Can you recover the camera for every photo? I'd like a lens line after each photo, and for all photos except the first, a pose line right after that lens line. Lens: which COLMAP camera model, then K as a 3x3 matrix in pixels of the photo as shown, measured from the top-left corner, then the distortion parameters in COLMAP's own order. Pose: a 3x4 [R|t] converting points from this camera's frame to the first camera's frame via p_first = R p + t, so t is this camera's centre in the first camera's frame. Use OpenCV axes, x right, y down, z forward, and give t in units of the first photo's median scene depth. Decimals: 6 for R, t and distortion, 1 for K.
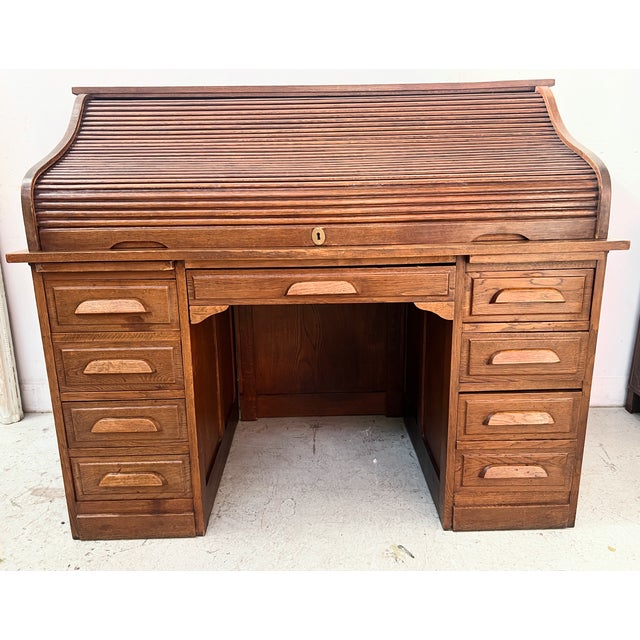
lens RADIAL K [[546.0, 0, 319.5], [0, 546.0, 321.8], [0, 0, 1]] dist [0.037119, -0.015740]
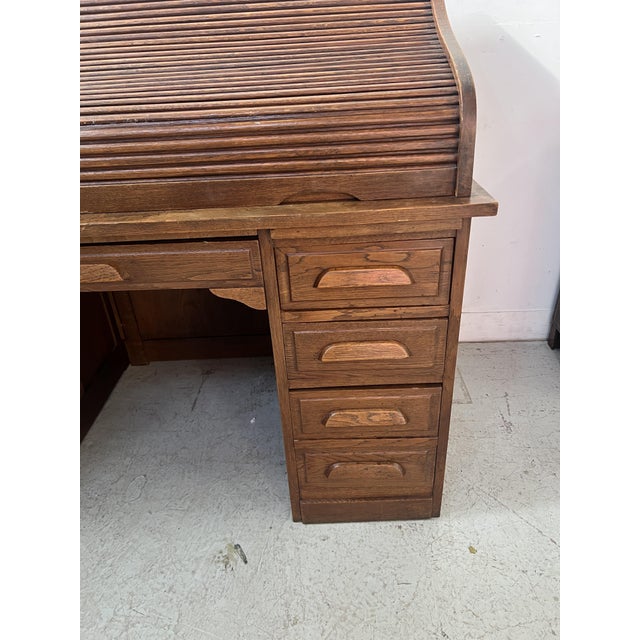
lens RADIAL K [[482.8, 0, 321.8], [0, 482.8, 320.1], [0, 0, 1]] dist [0.056144, -0.065219]
pose [[0.999363, -0.016343, -0.031714, 0.326345], [0.023688, 0.968659, 0.247264, -0.144124], [0.026679, -0.247858, 0.968429, 0.339171]]
